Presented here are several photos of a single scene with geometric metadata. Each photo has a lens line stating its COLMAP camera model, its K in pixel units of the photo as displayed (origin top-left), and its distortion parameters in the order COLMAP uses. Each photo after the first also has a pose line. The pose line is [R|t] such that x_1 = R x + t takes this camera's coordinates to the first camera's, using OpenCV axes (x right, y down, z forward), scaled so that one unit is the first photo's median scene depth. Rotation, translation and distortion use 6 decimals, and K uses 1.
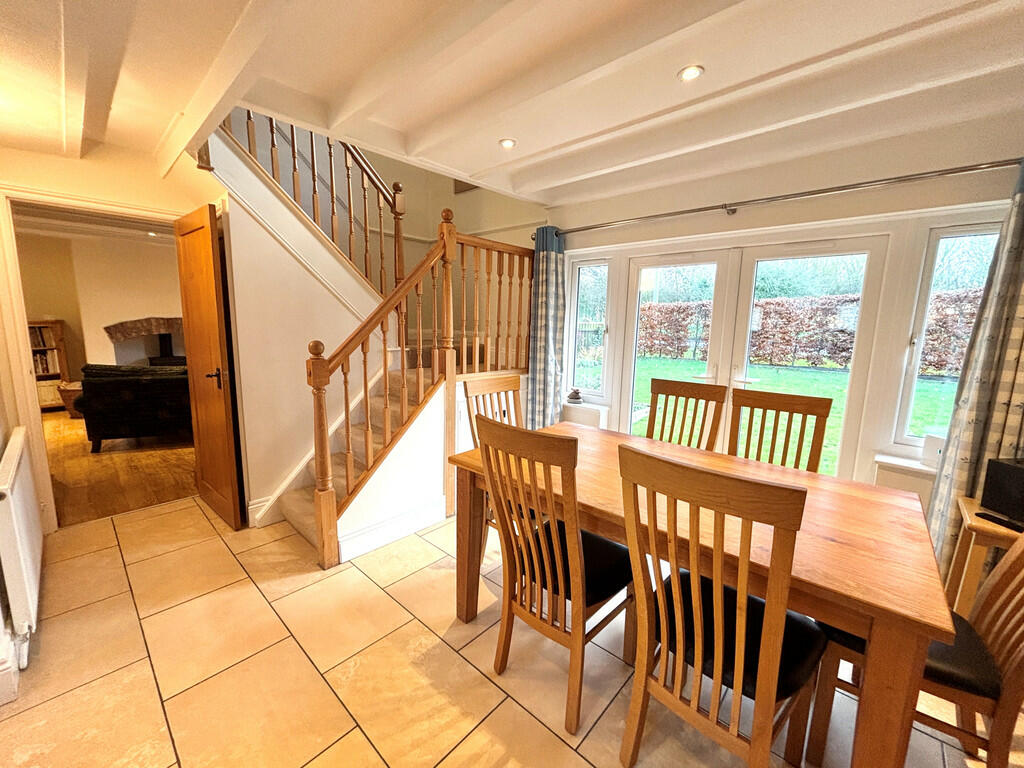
lens RADIAL K [[411.3, 0, 510.4], [0, 411.3, 385.4], [0, 0, 1]] dist [0.001915, 0.000146]
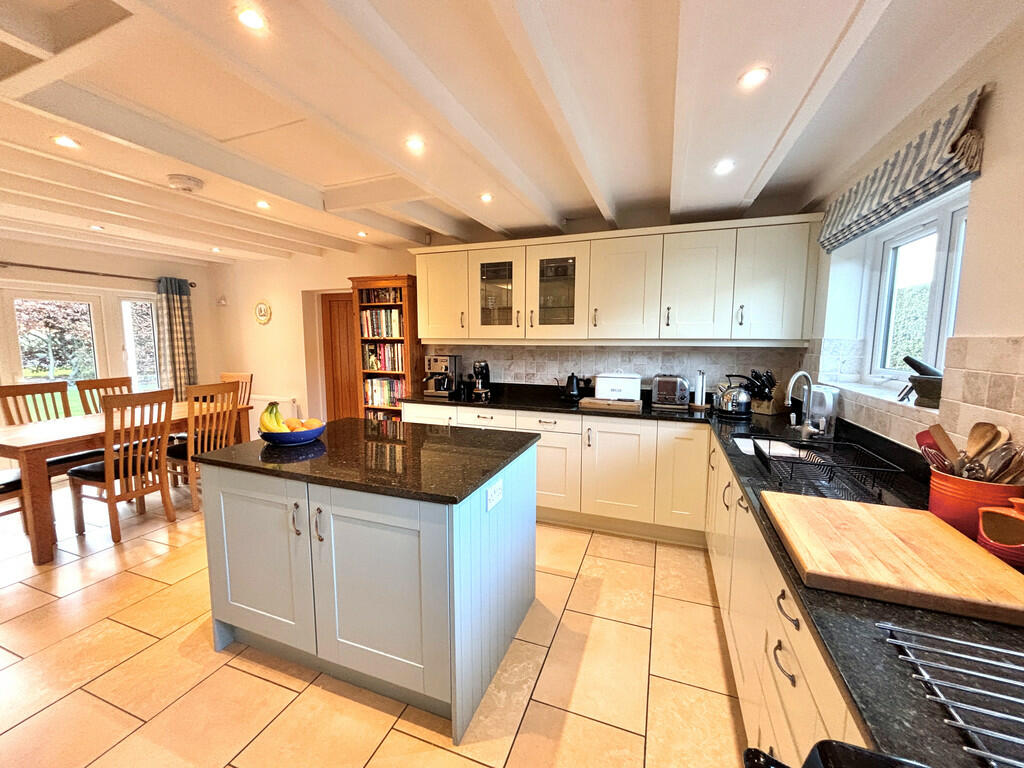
lens RADIAL K [[411.3, 0, 508.9], [0, 411.3, 379.3], [0, 0, 1]] dist [0.001915, 0.000146]
pose [[-0.375478, -0.119672, 0.919073, -1.106411], [0.139686, 0.972995, 0.183761, -0.040609], [-0.916244, 0.197380, -0.348622, -0.023493]]
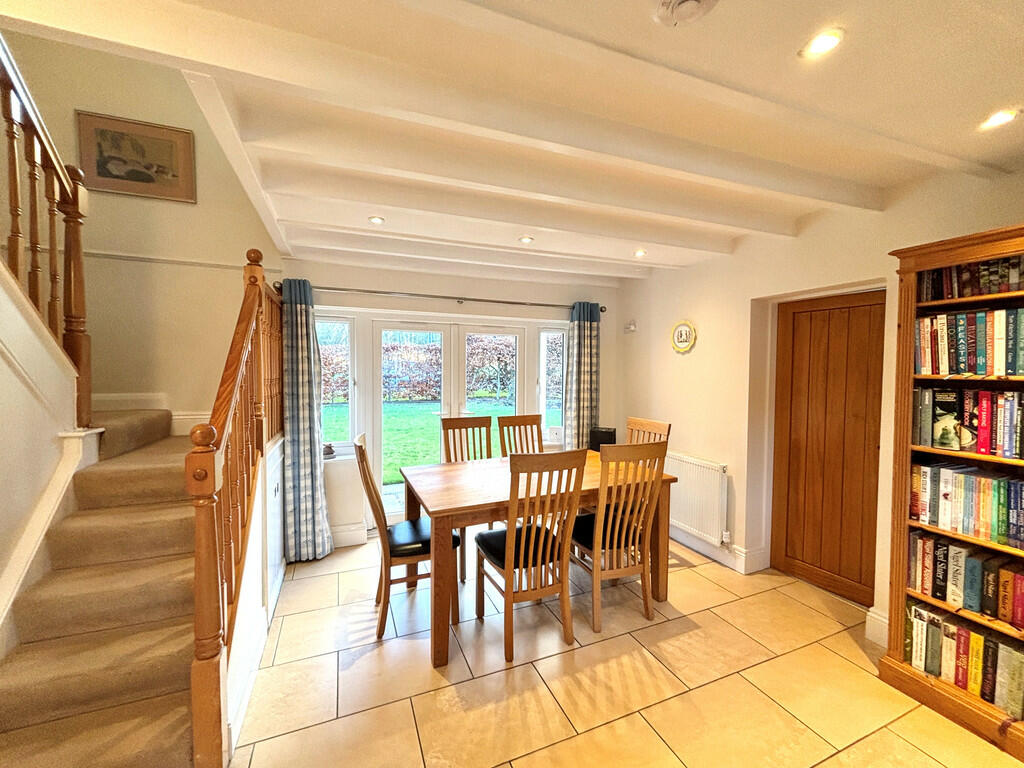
lens RADIAL K [[411.3, 0, 509.5], [0, 411.3, 381.2], [0, 0, 1]] dist [0.001915, 0.000146]
pose [[0.421558, -0.050398, 0.905400, -0.568230], [0.147938, 0.988900, -0.013835, -0.064064], [-0.894653, 0.139776, 0.424334, 0.181265]]
